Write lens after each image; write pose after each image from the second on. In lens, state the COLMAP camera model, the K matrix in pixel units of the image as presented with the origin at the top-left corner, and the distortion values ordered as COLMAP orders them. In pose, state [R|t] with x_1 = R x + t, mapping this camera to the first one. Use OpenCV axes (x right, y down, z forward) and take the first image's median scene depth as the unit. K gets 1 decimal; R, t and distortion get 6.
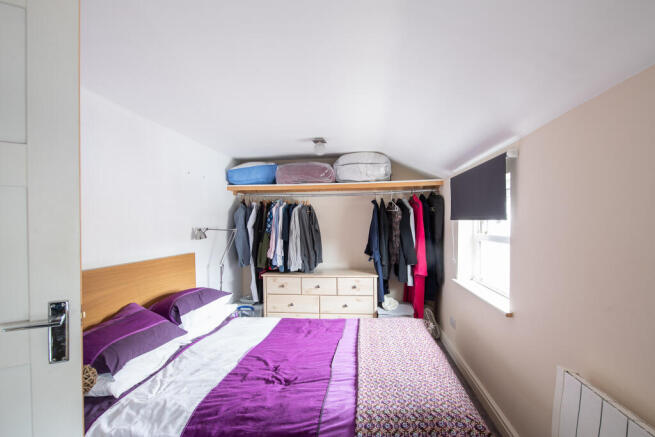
lens RADIAL K [[334.7, 0, 329.4], [0, 334.7, 223.5], [0, 0, 1]] dist [0.003498, 0.000235]
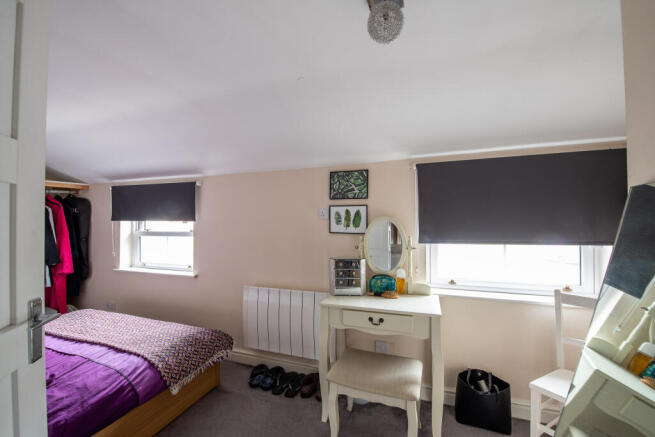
lens RADIAL K [[265.5, 0, 329.2], [0, 265.5, 220.3], [0, 0, 1]] dist [-0.000176, -0.000071]
pose [[0.263520, 0.015076, 0.964536, -0.643761], [0.002071, 0.999867, -0.016194, 0.009807], [-0.964652, 0.006265, 0.263454, -0.017086]]
